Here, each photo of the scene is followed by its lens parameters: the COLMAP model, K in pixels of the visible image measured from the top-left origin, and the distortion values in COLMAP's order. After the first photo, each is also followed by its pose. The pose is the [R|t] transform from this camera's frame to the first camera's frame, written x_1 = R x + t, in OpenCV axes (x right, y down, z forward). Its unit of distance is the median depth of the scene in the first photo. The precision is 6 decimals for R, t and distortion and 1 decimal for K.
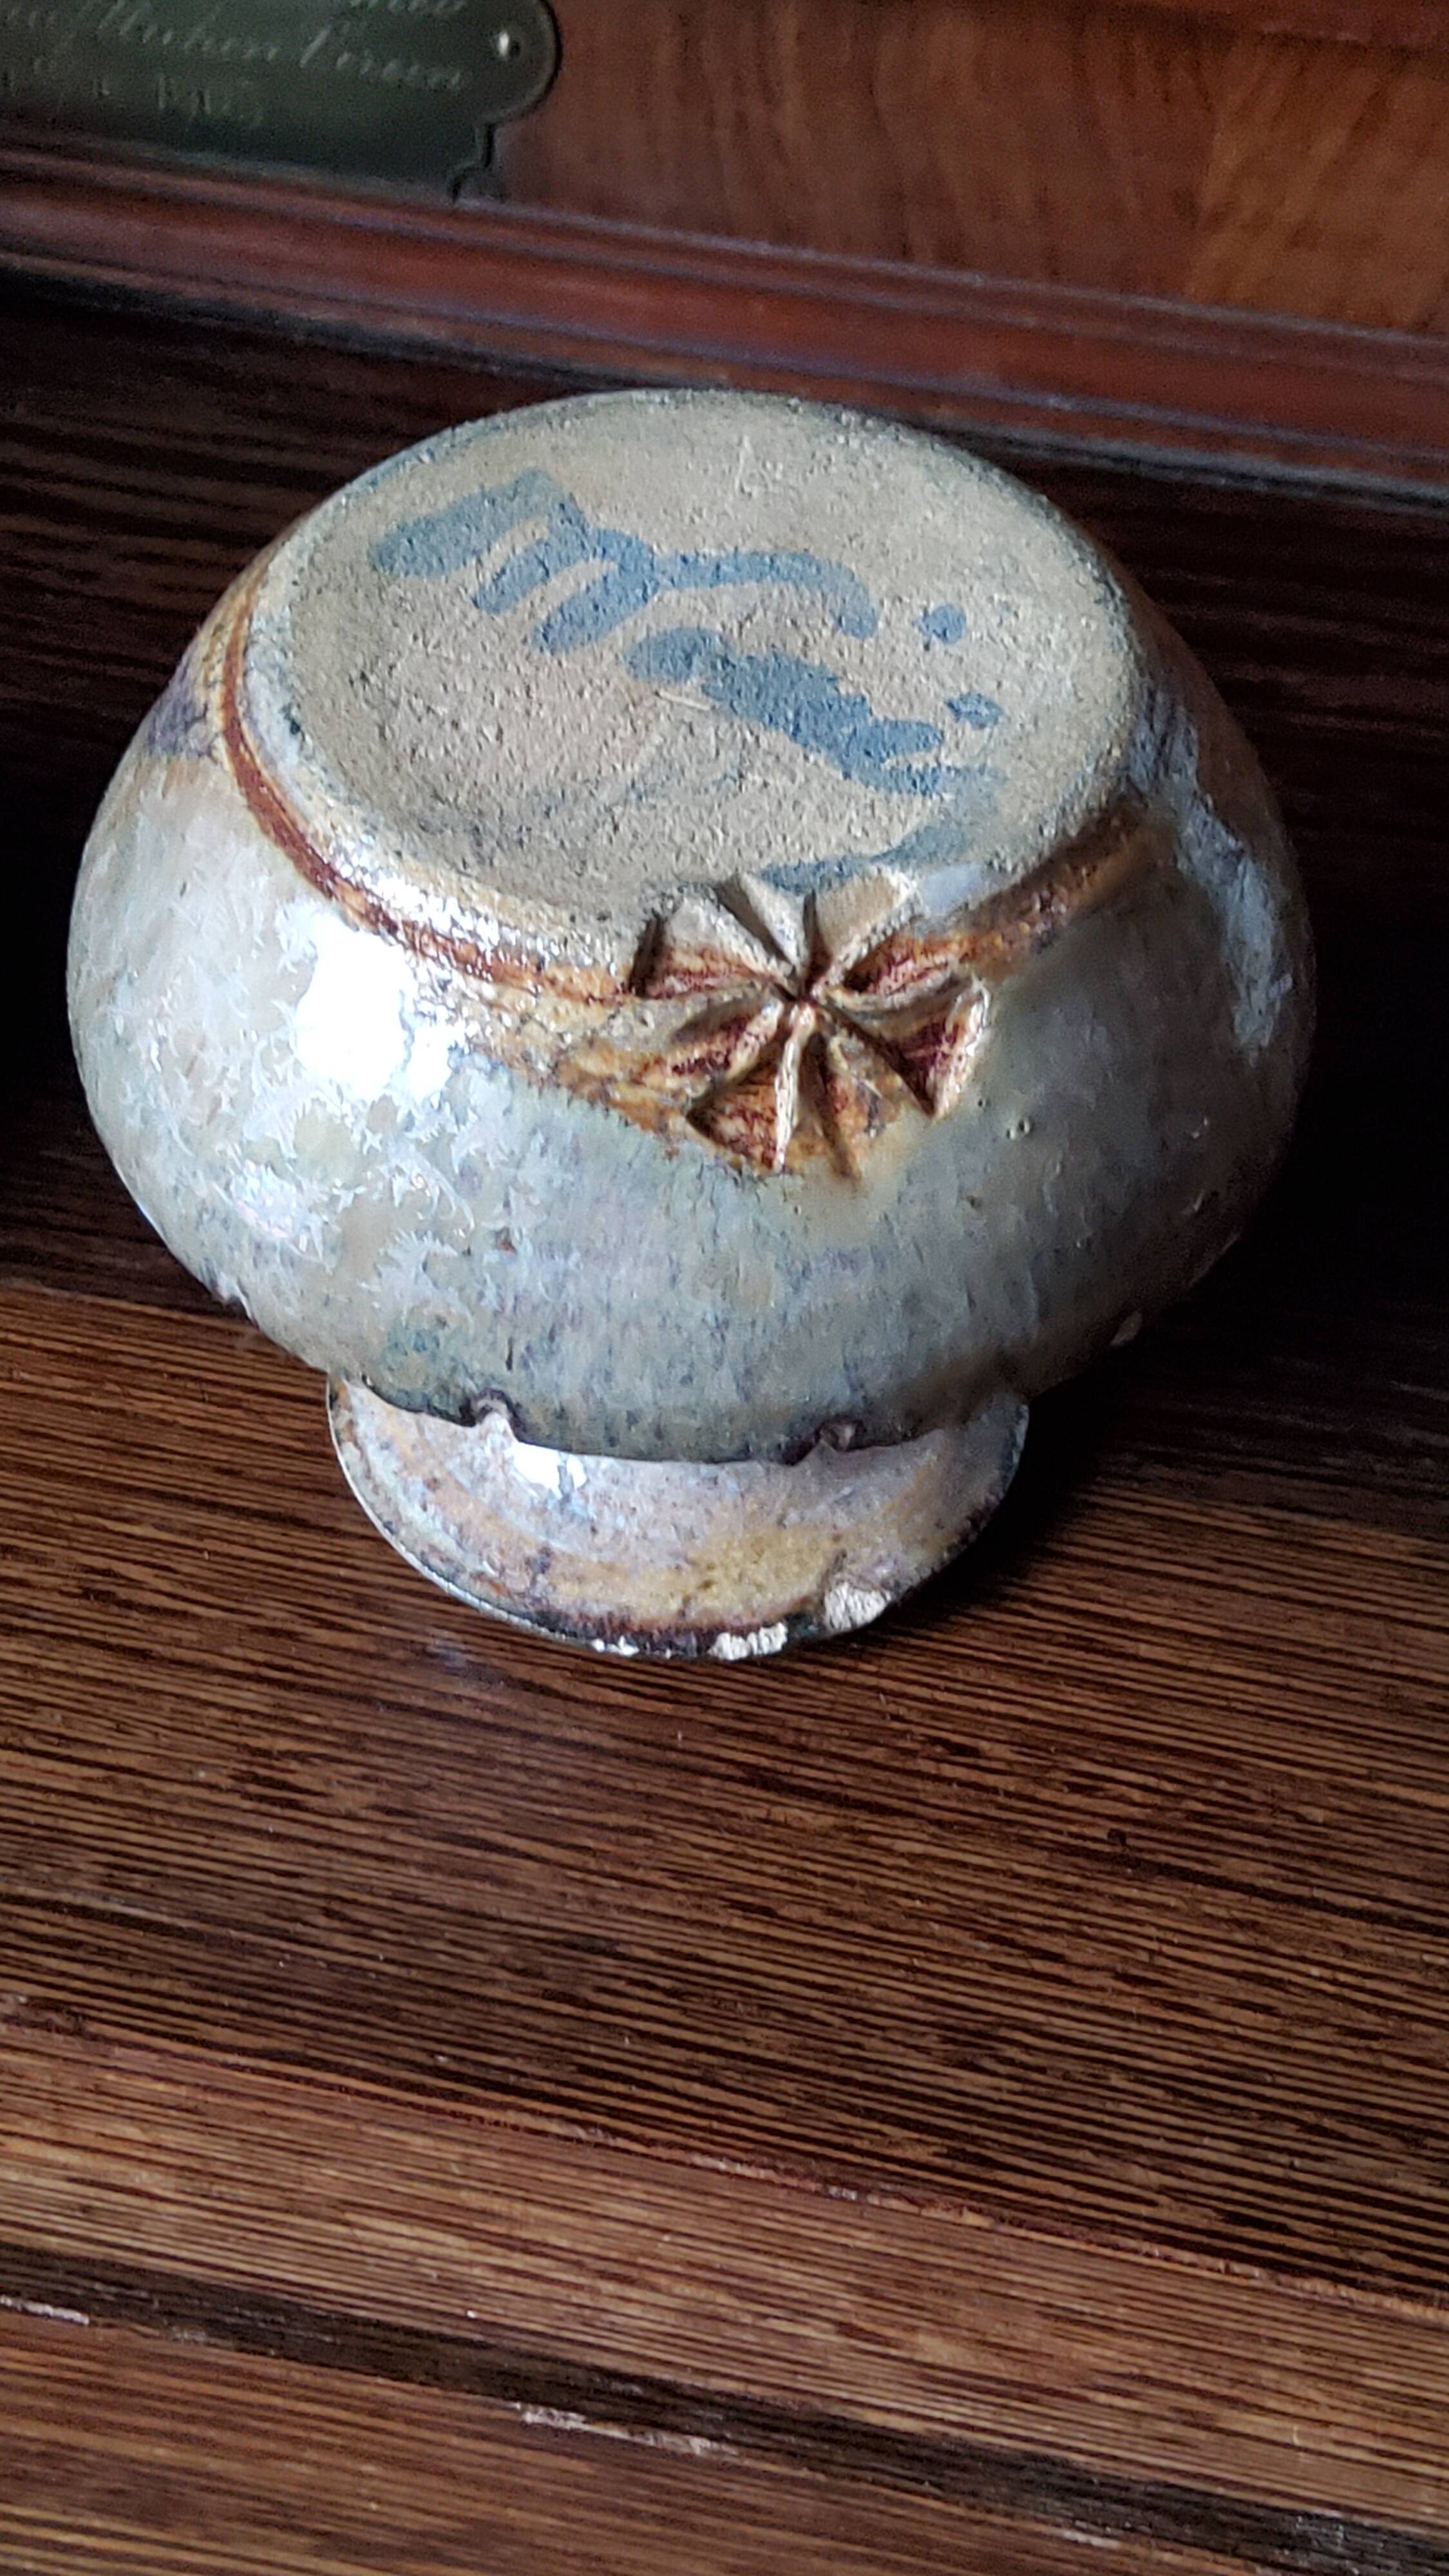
lens RADIAL K [[3820.4, 0, 735.1], [0, 3820.4, 1293.5], [0, 0, 1]] dist [0.096424, 0.000000]
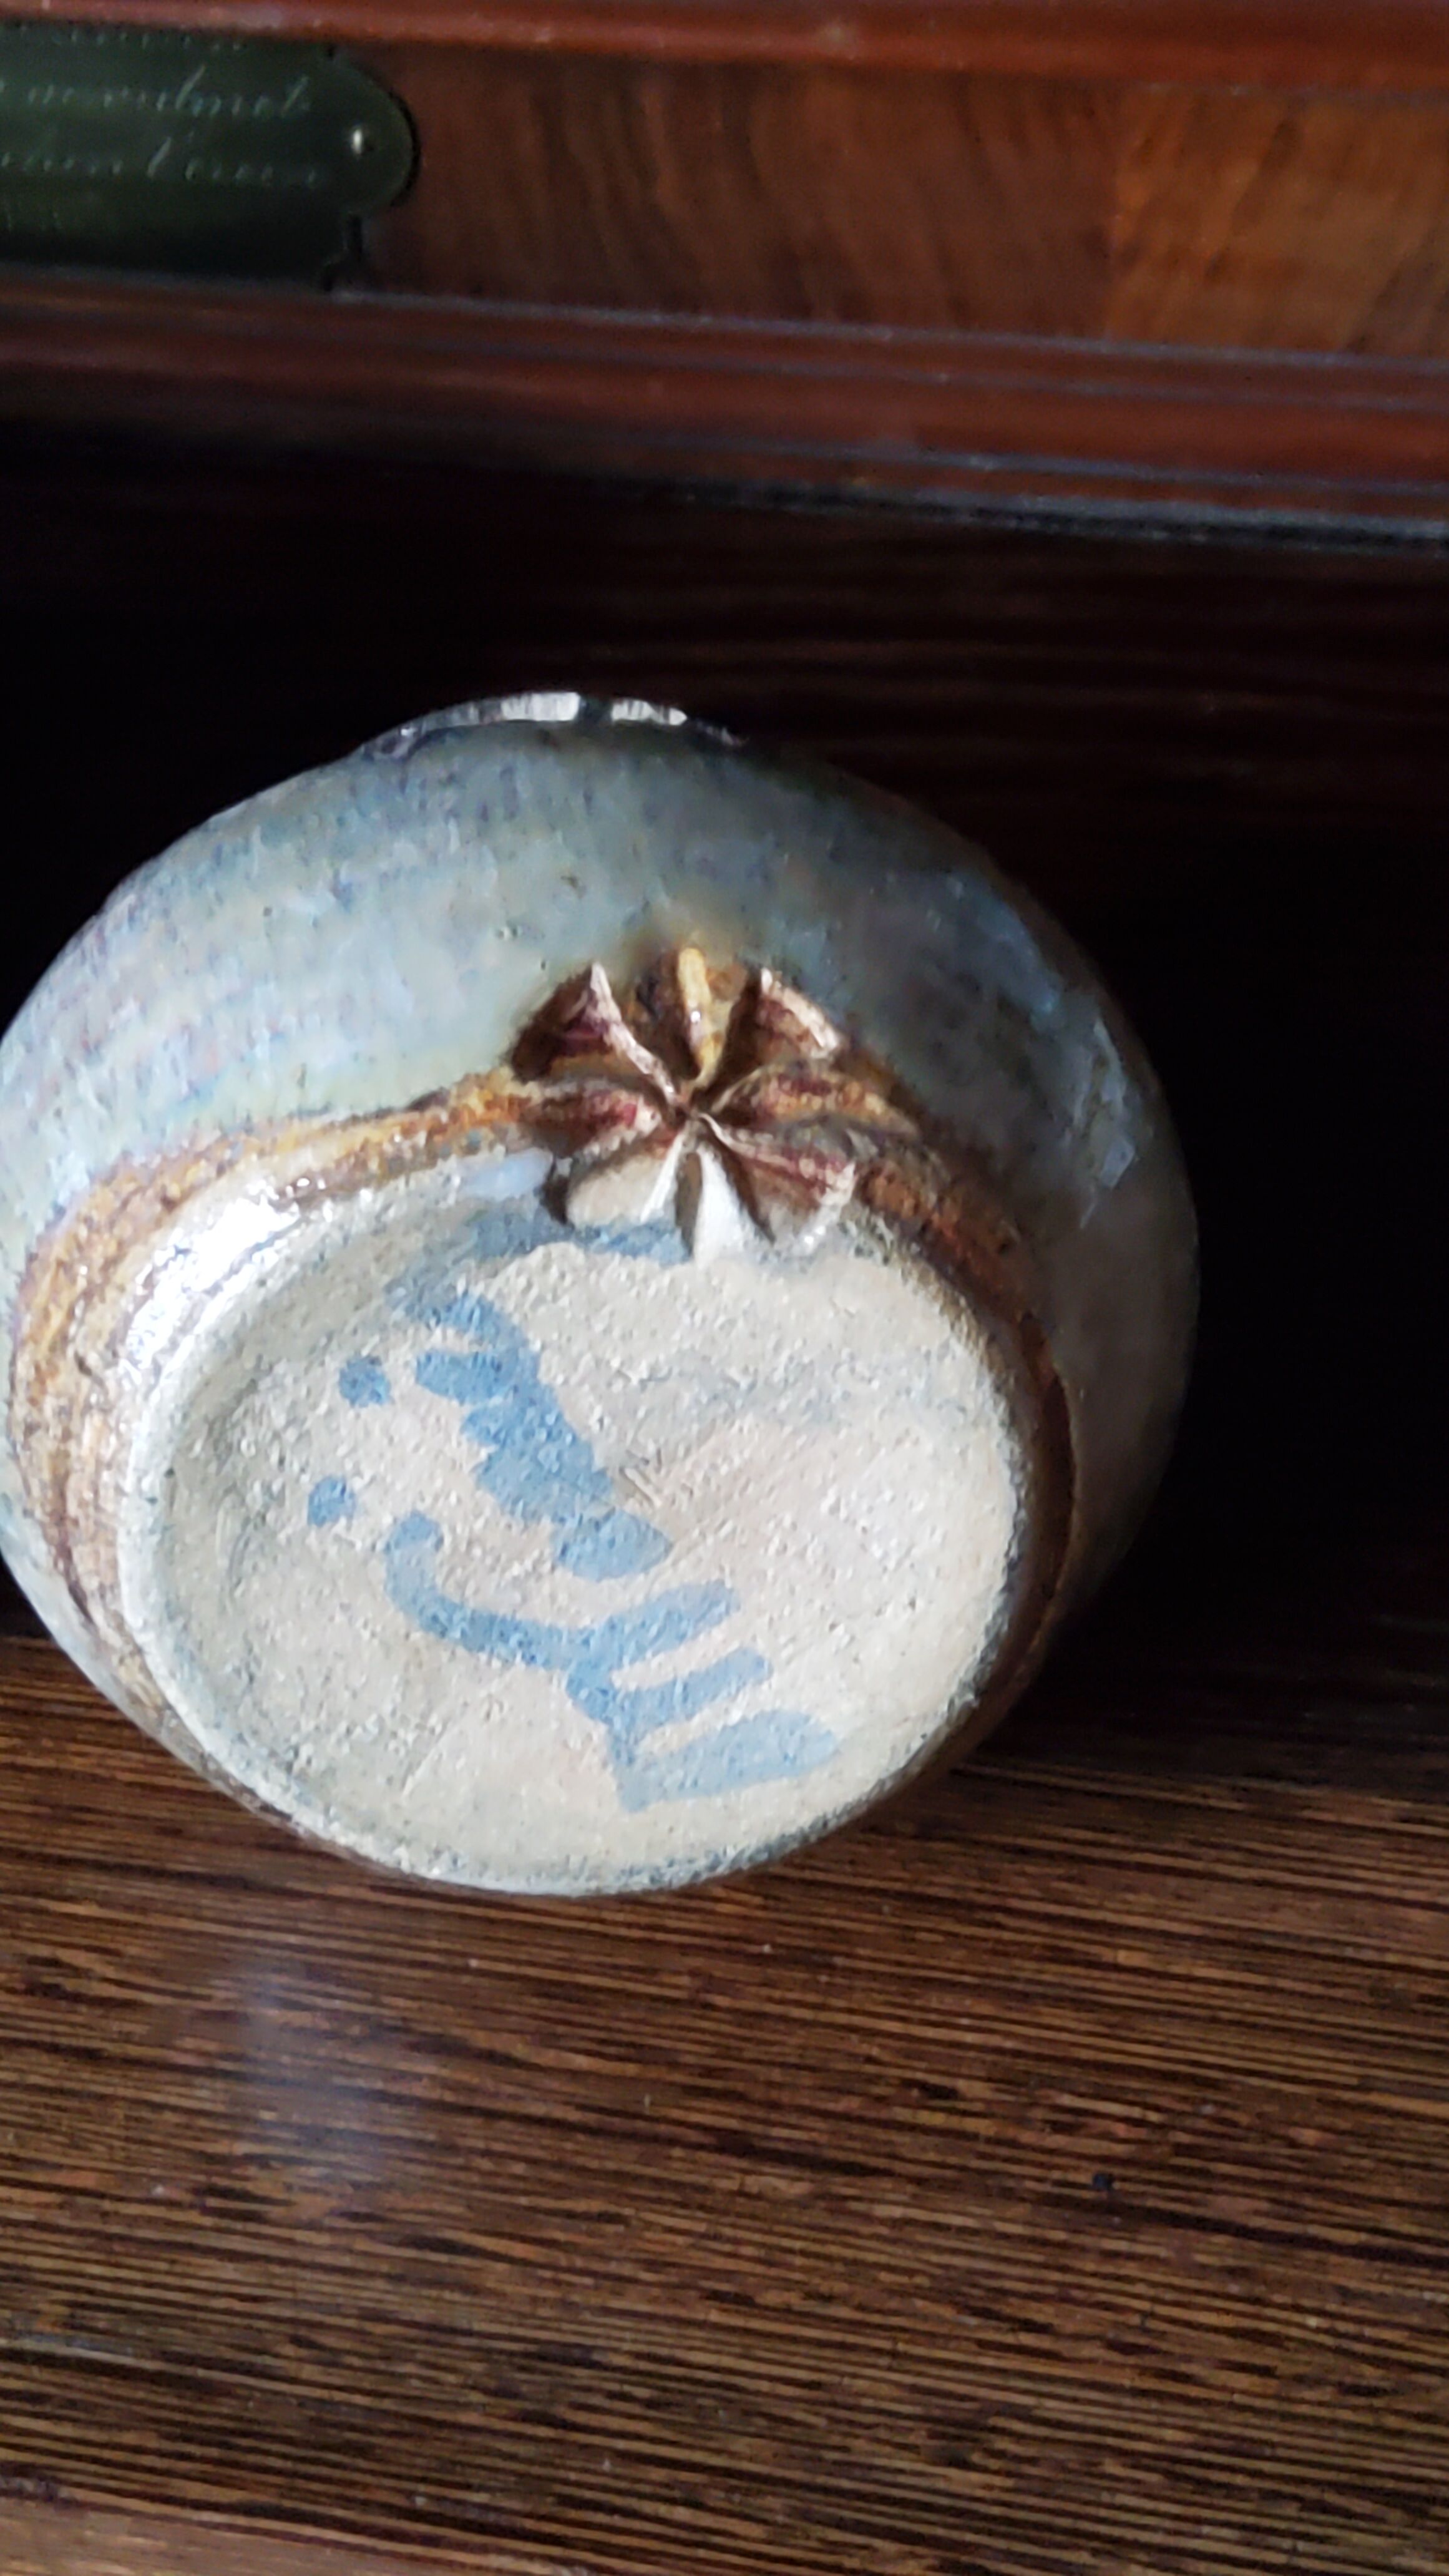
lens RADIAL K [[3848.4, 0, 744.8], [0, 3848.4, 1276.0], [0, 0, 1]] dist [0.078860, 0.000000]
pose [[0.995483, -0.085385, -0.041513, 0.069558], [0.089171, 0.990978, 0.100054, -0.189706], [0.032596, -0.103304, 0.994116, 0.049021]]
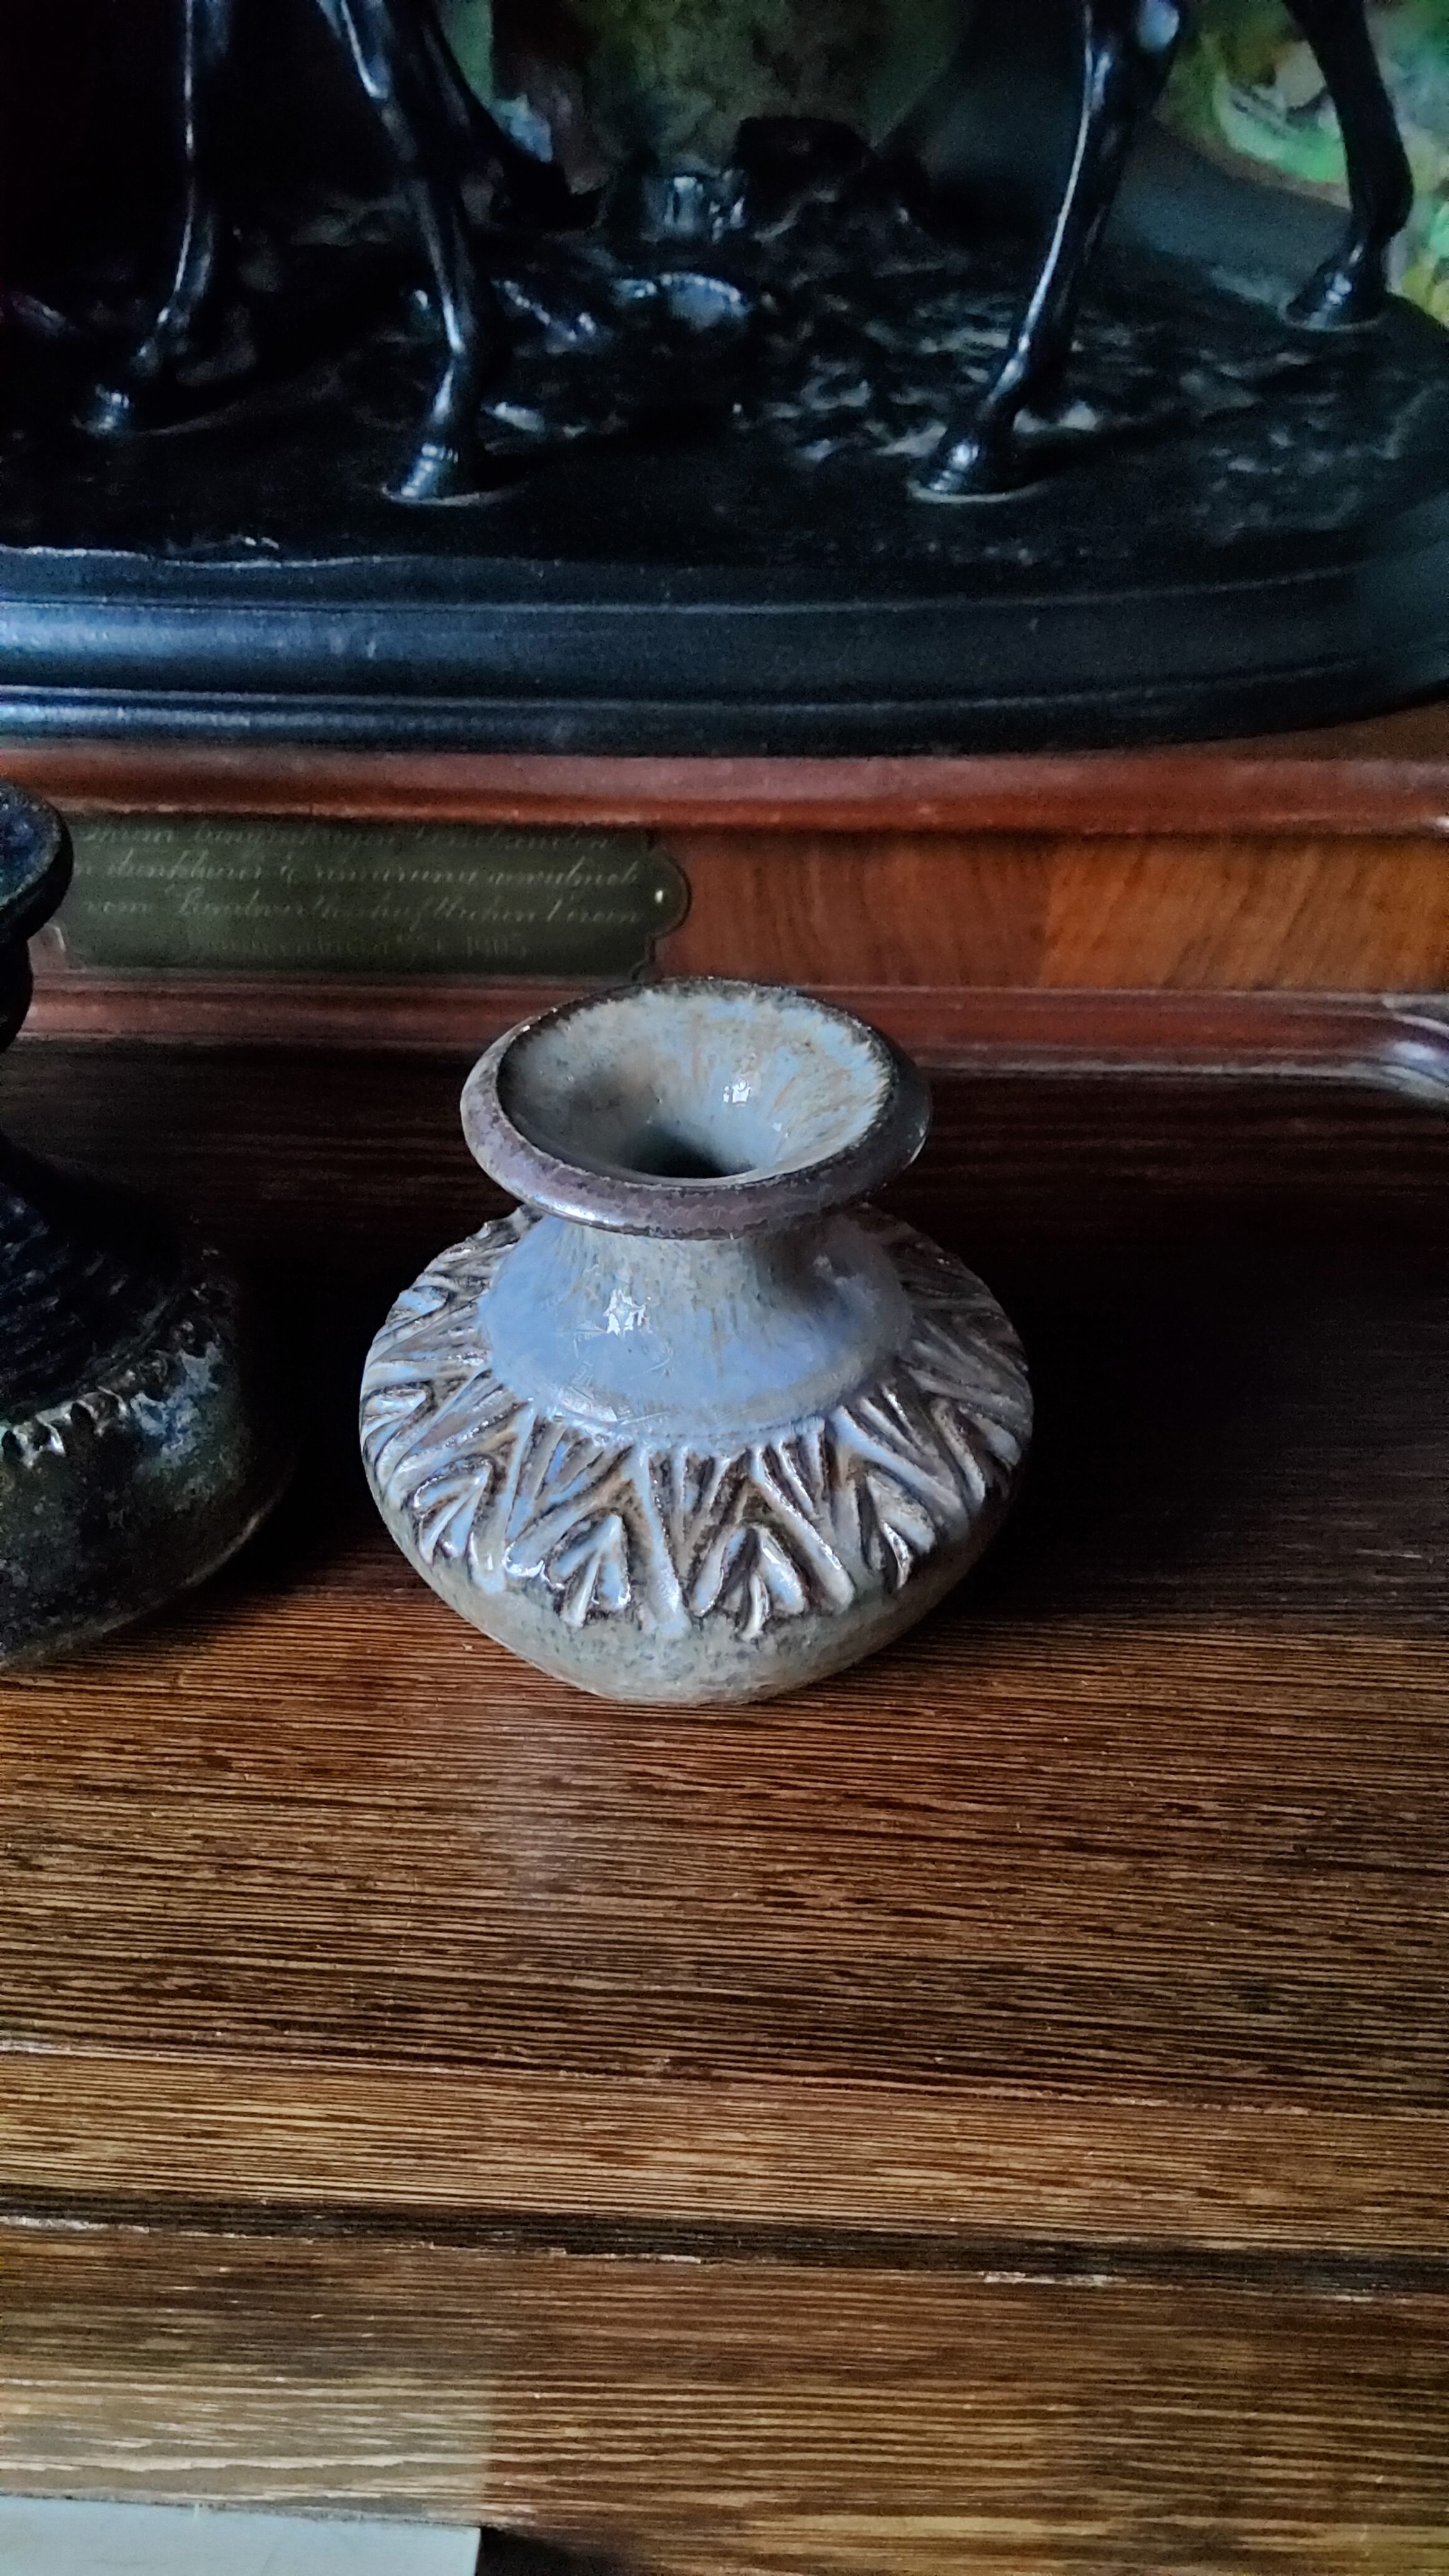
lens RADIAL K [[1927.9, 0, 728.6], [0, 1927.9, 1294.3], [0, 0, 1]] dist [0.051802, -0.100672]
pose [[0.988588, -0.128515, 0.078594, -0.172957], [0.138446, 0.980745, -0.137737, -0.008979], [-0.059380, 0.147046, 0.987346, 0.167306]]
